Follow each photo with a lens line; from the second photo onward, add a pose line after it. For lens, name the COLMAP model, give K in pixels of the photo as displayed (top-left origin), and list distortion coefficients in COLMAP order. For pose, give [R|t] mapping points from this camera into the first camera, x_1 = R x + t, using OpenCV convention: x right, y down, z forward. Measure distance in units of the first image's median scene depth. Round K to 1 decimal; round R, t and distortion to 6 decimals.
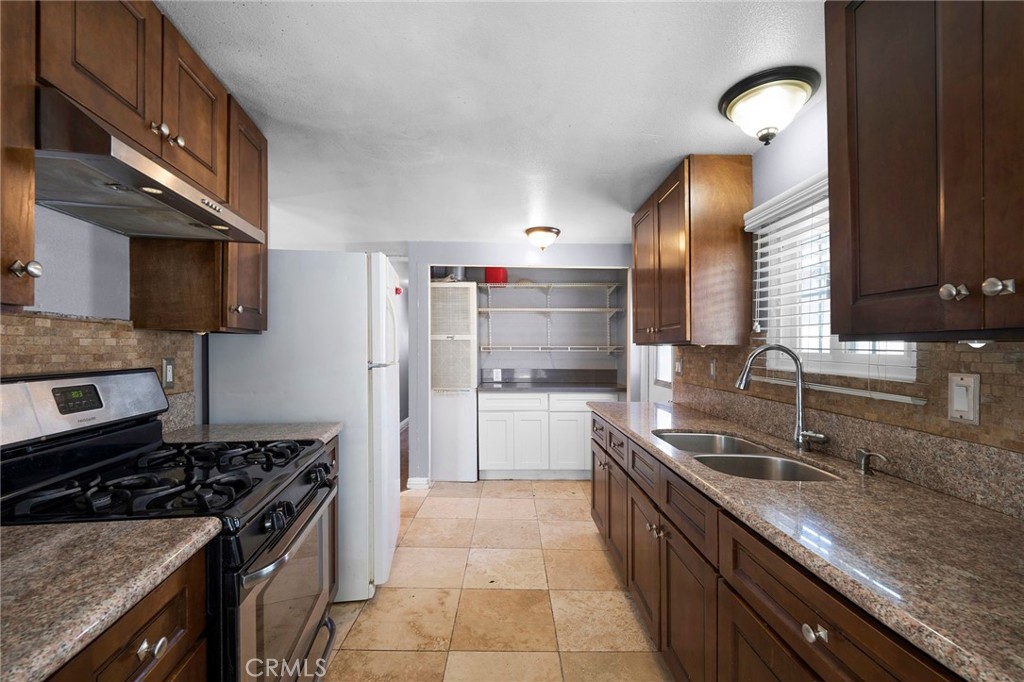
lens RADIAL K [[418.5, 0, 491.7], [0, 418.5, 345.9], [0, 0, 1]] dist [0.000112, 0.000222]
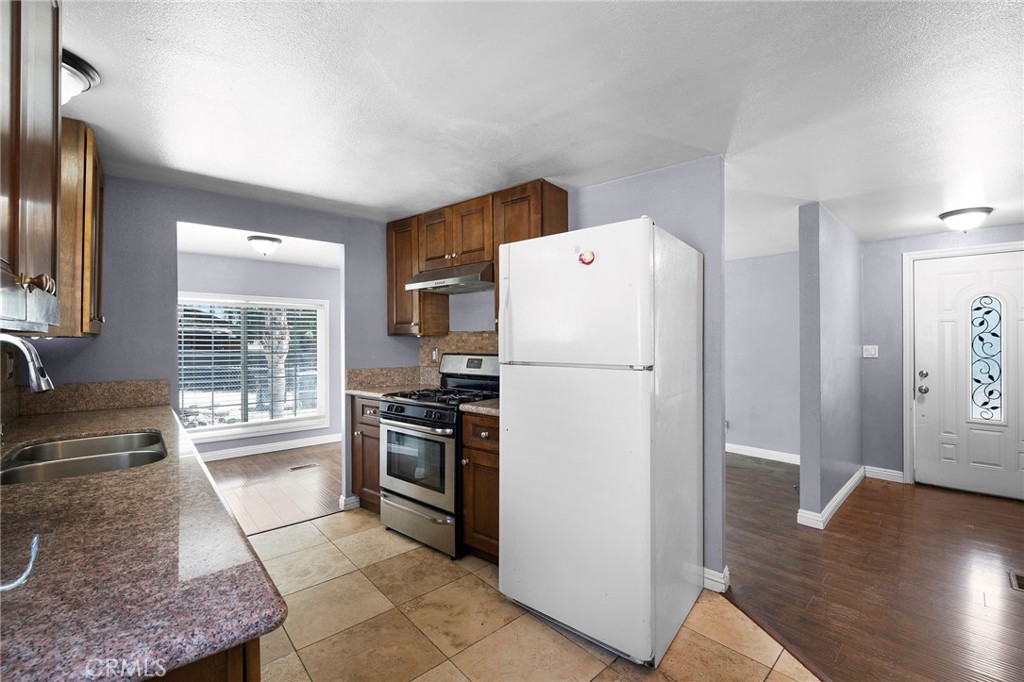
lens RADIAL K [[418.5, 0, 491.7], [0, 418.5, 345.9], [0, 0, 1]] dist [0.000112, 0.000222]
pose [[-0.736622, 0.004735, -0.676288, 0.519062], [0.006963, 0.999976, -0.000584, 0.012805], [0.676269, -0.005139, -0.736637, 2.192455]]
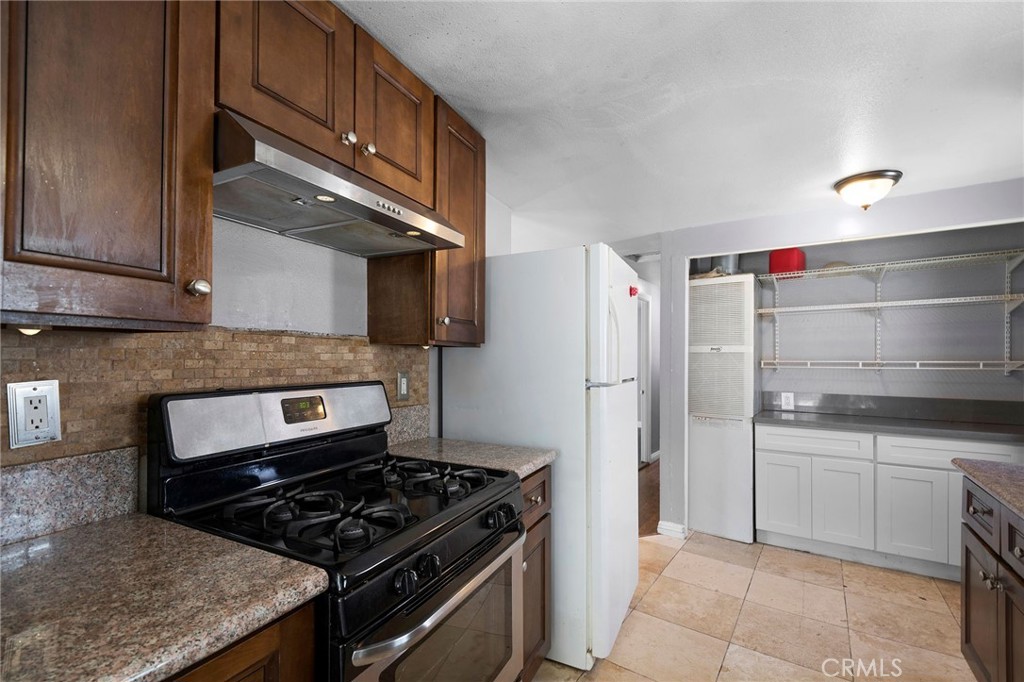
lens RADIAL K [[427.5, 0, 530.6], [0, 427.5, 360.0], [0, 0, 1]] dist [-0.017542, -0.000069]
pose [[0.839274, 0.003479, -0.543698, 0.074239], [-0.001172, 0.999989, 0.004589, -0.004942], [0.543708, -0.003214, 0.839268, 0.286903]]
